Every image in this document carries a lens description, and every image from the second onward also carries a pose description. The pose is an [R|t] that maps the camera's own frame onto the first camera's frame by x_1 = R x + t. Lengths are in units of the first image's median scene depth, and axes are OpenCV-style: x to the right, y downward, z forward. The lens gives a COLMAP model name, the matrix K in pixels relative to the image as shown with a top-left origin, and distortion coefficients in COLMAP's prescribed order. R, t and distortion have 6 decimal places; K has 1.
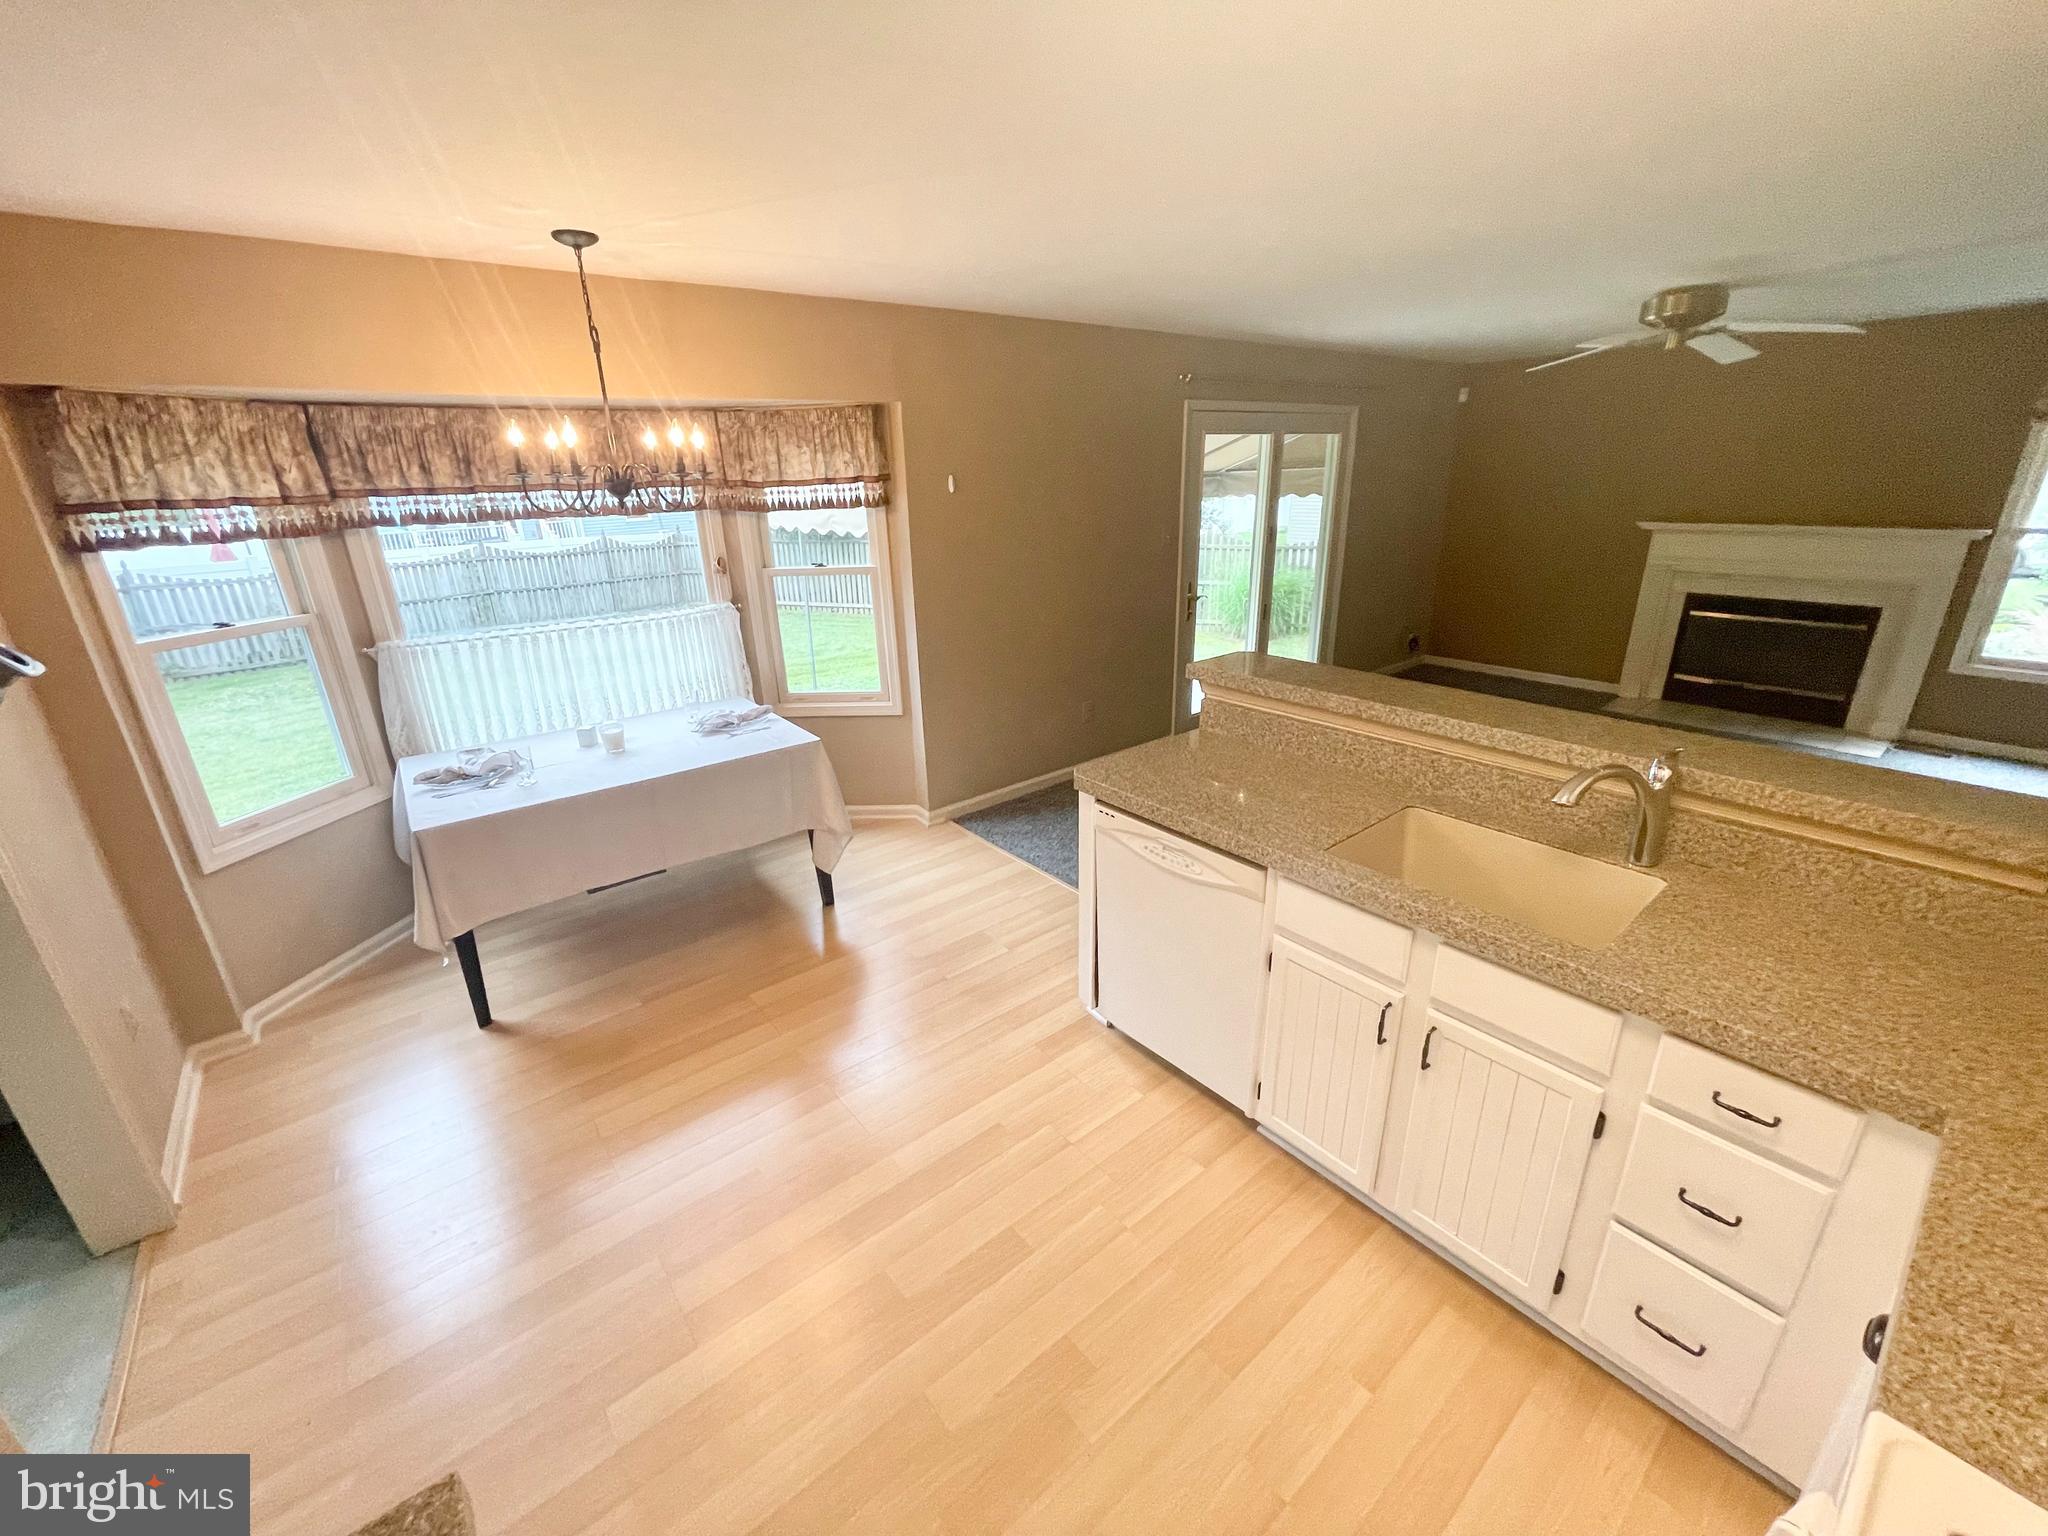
lens RADIAL K [[822.0, 0, 1026.1], [0, 822.0, 758.0], [0, 0, 1]] dist [-0.001306, -0.000206]
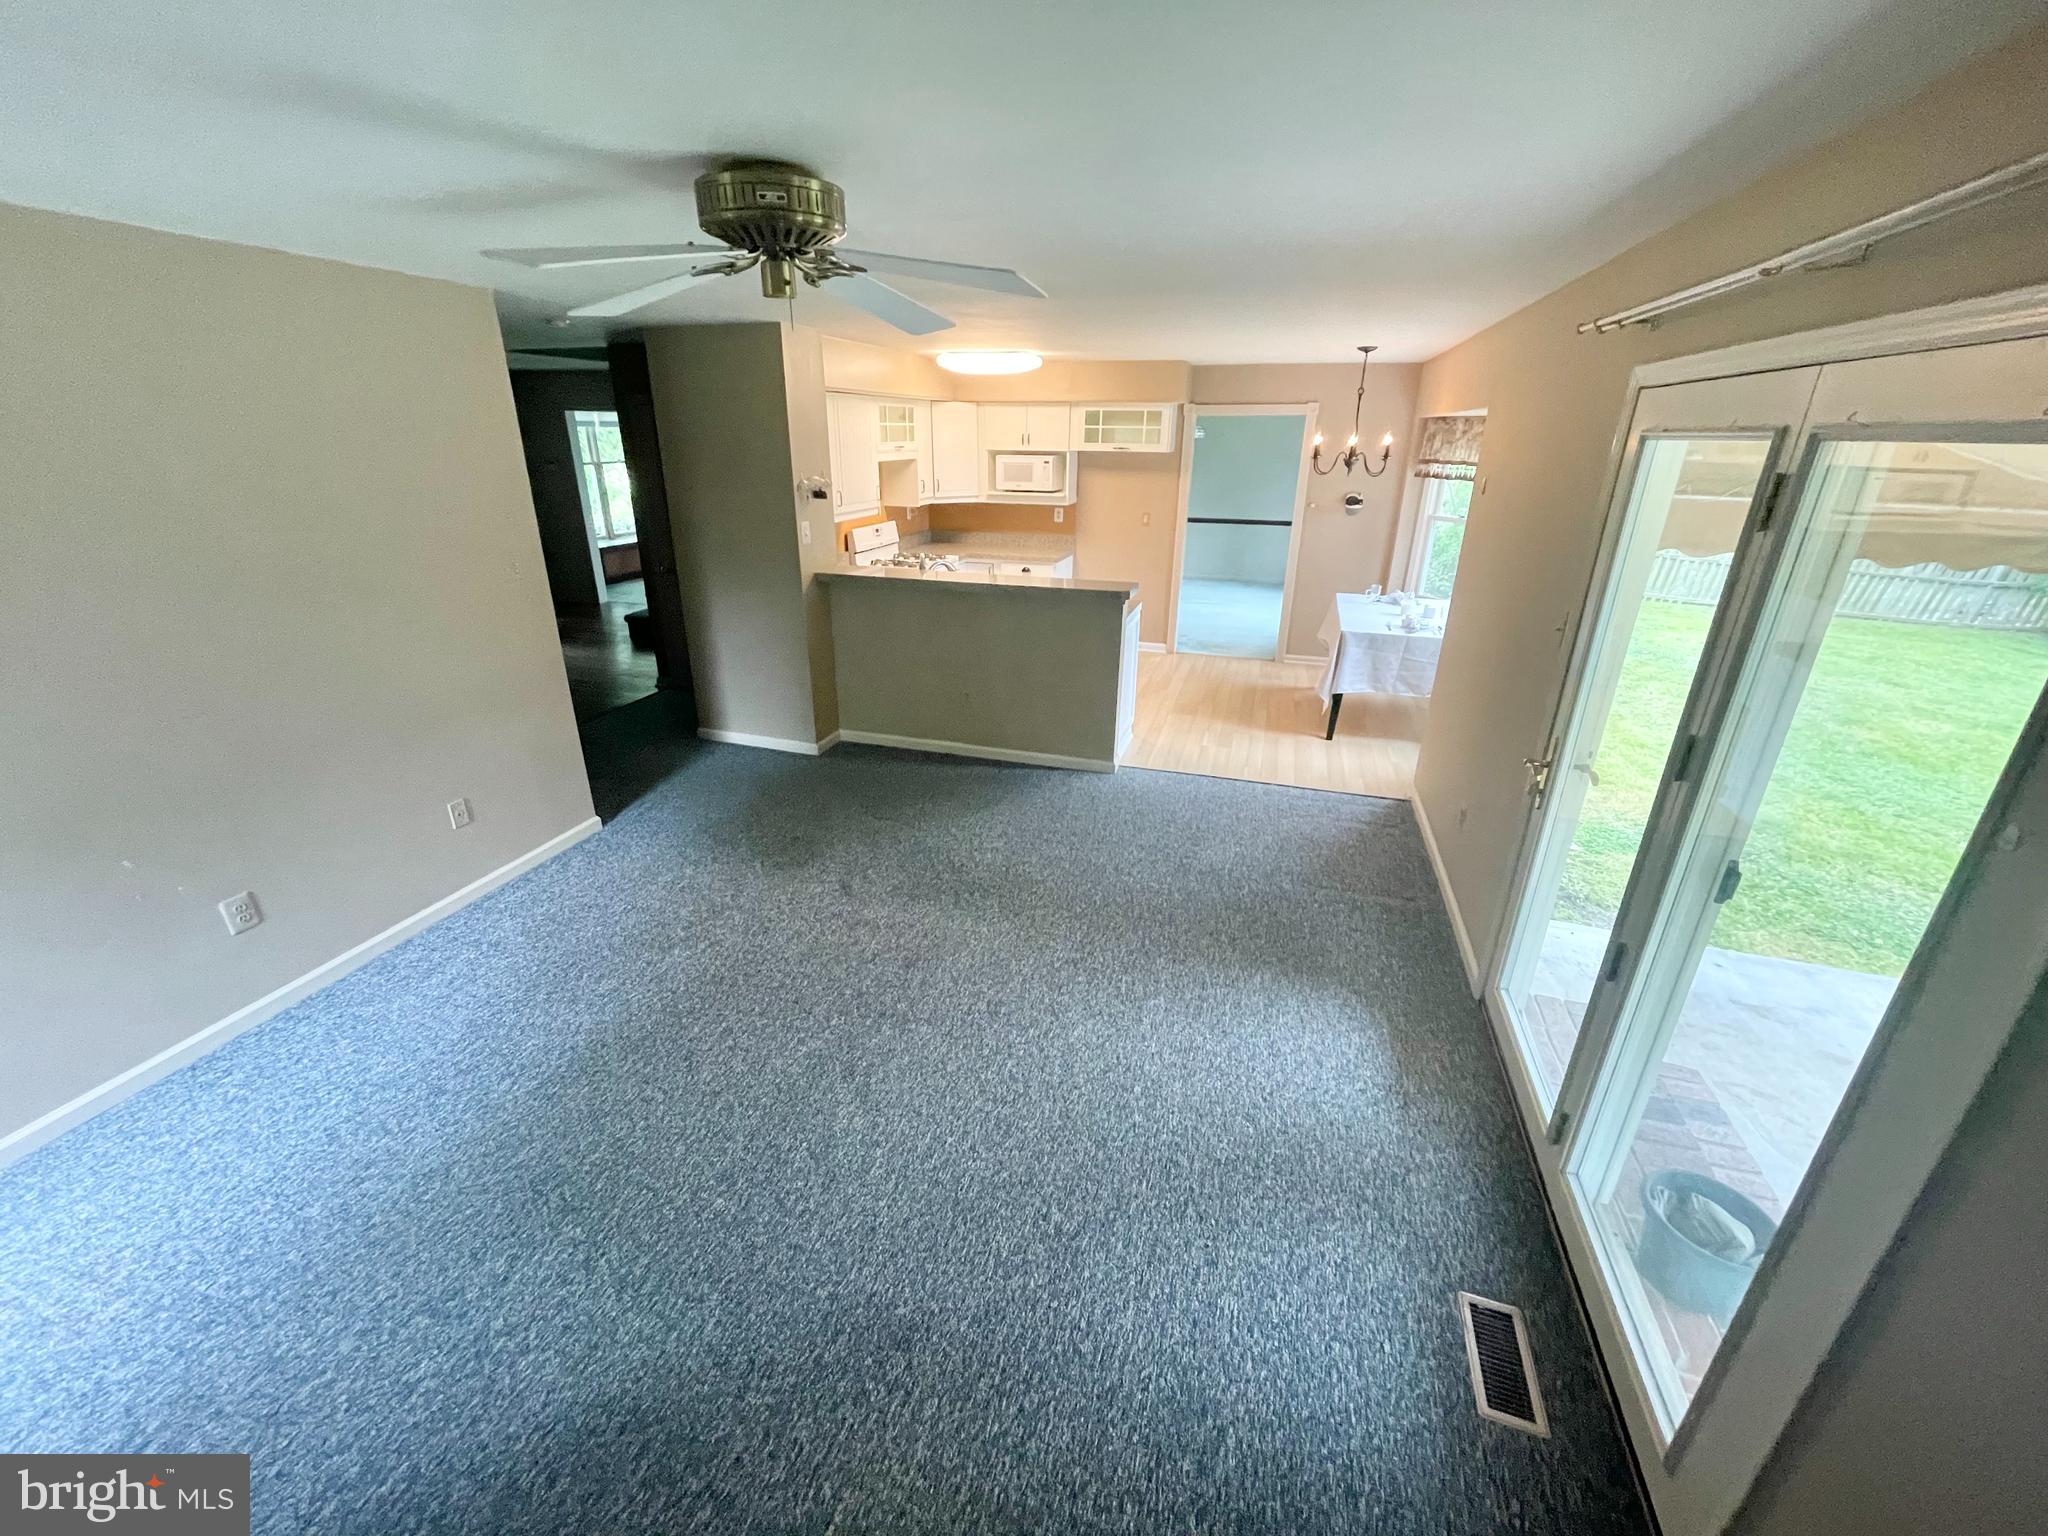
lens RADIAL K [[822.0, 0, 1013.3], [0, 822.0, 772.4], [0, 0, 1]] dist [-0.001306, -0.000206]
pose [[-0.831834, 0.225542, -0.507133, 0.730090], [-0.176817, 0.758418, 0.627326, -0.446159], [0.526107, 0.611501, -0.590998, 1.134639]]
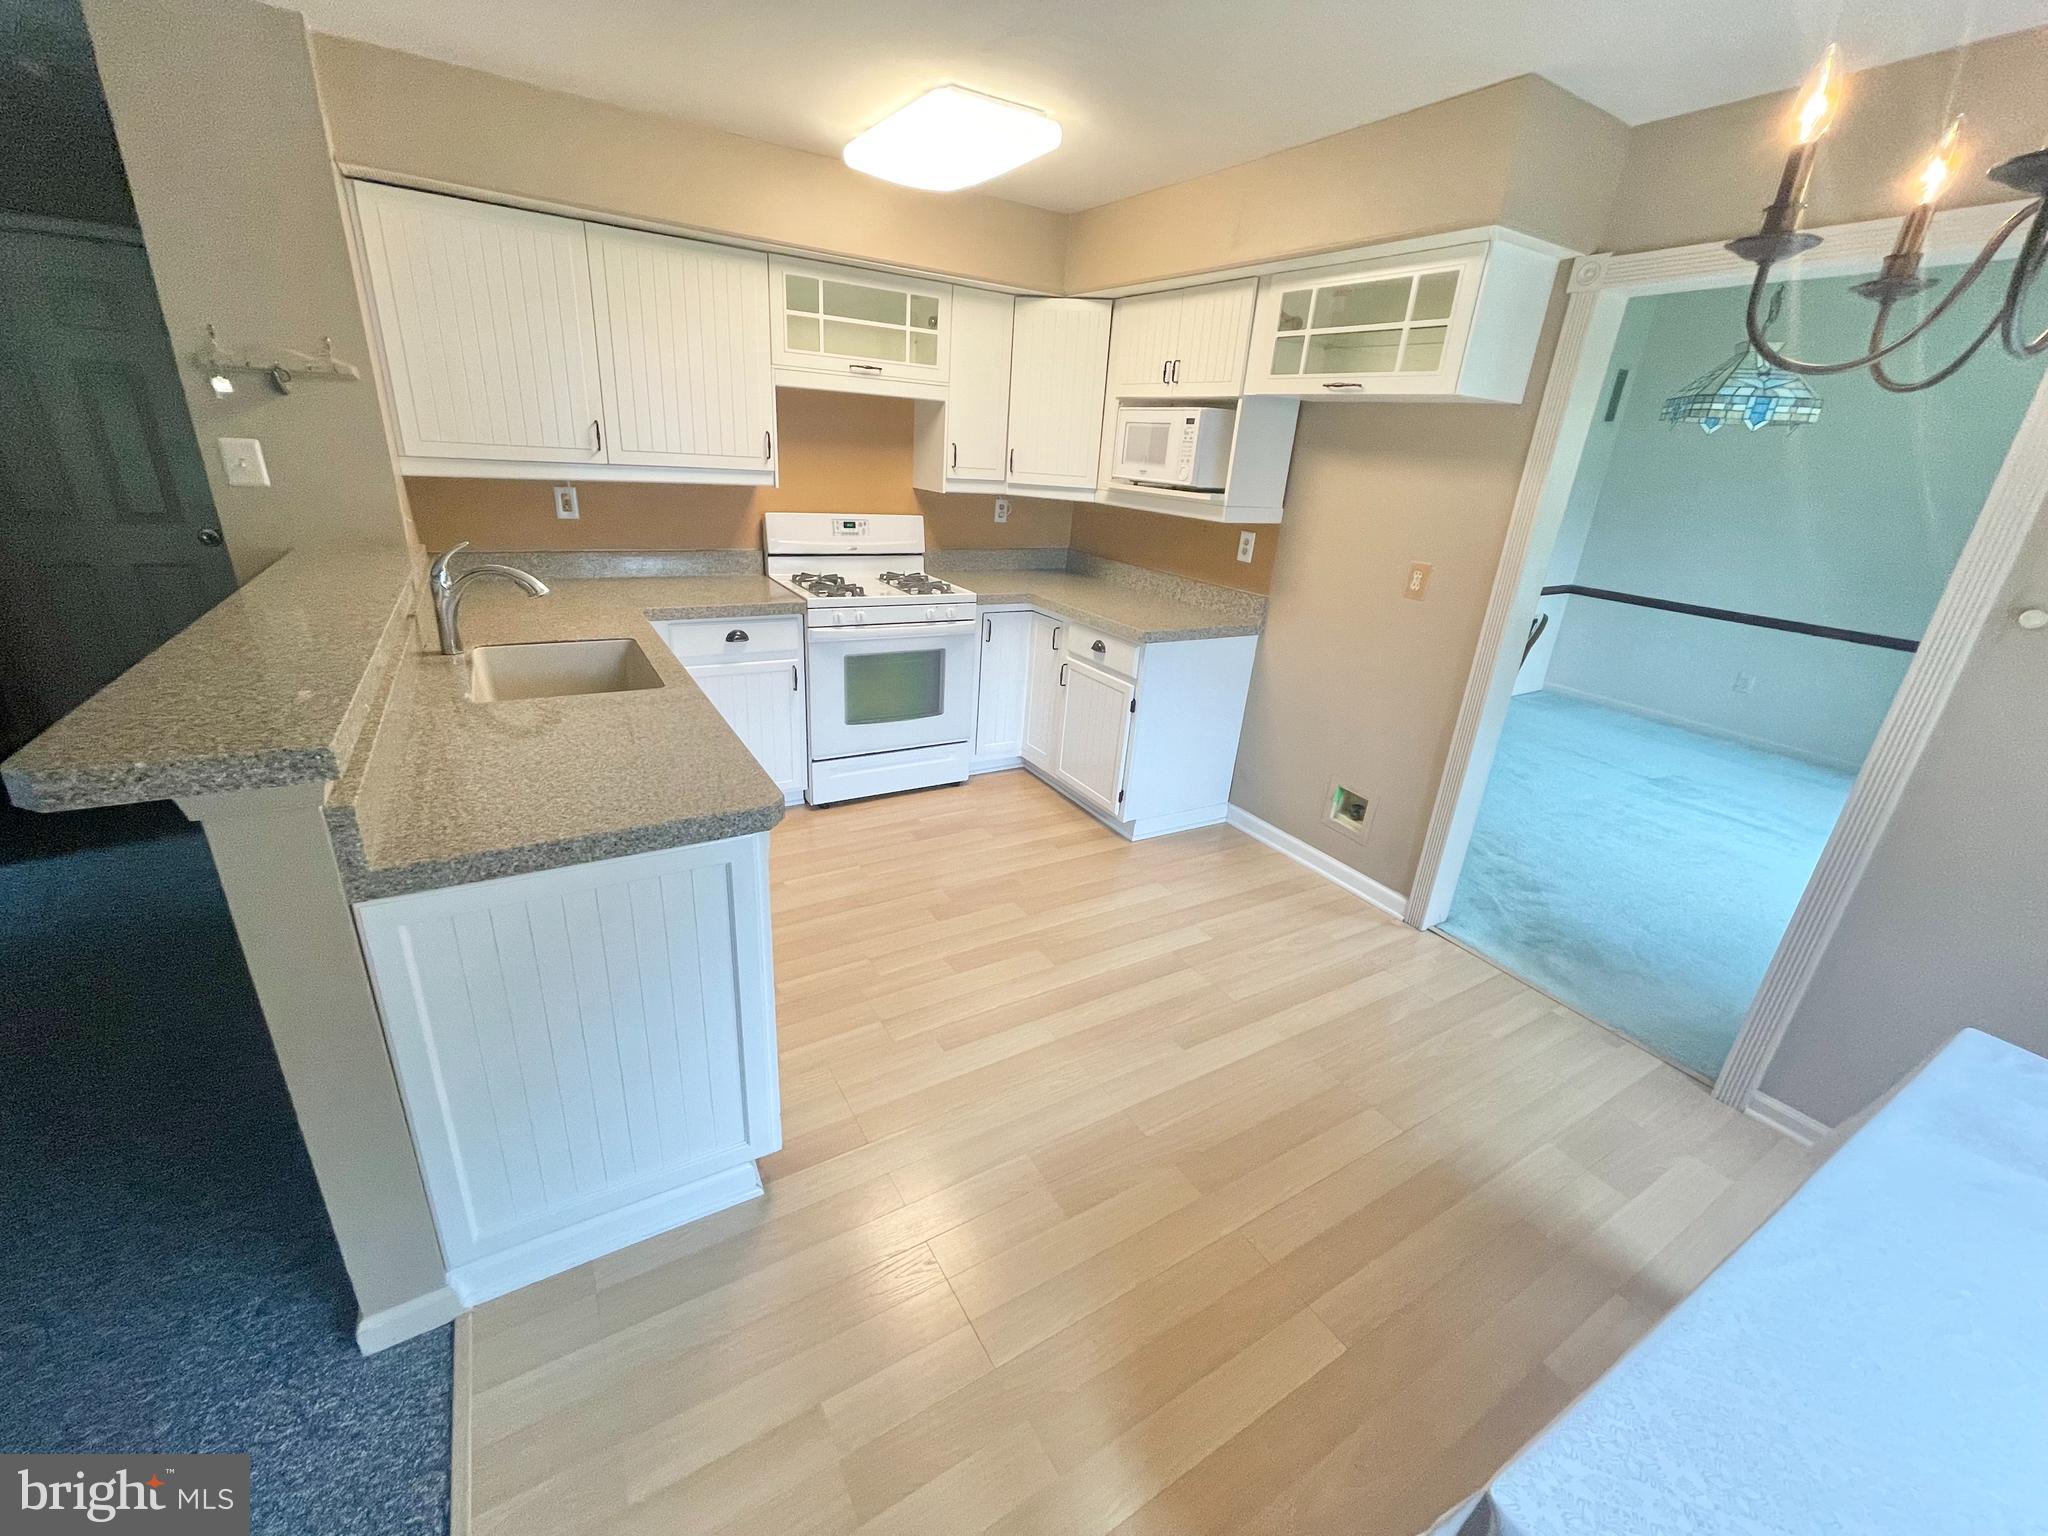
lens RADIAL K [[822.0, 0, 1020.1], [0, 822.0, 756.8], [0, 0, 1]] dist [-0.001306, -0.000206]
pose [[-0.989049, -0.091833, 0.115533, -0.095432], [0.004249, 0.764785, 0.644272, -0.190773], [-0.147523, 0.637707, -0.756020, 0.673344]]
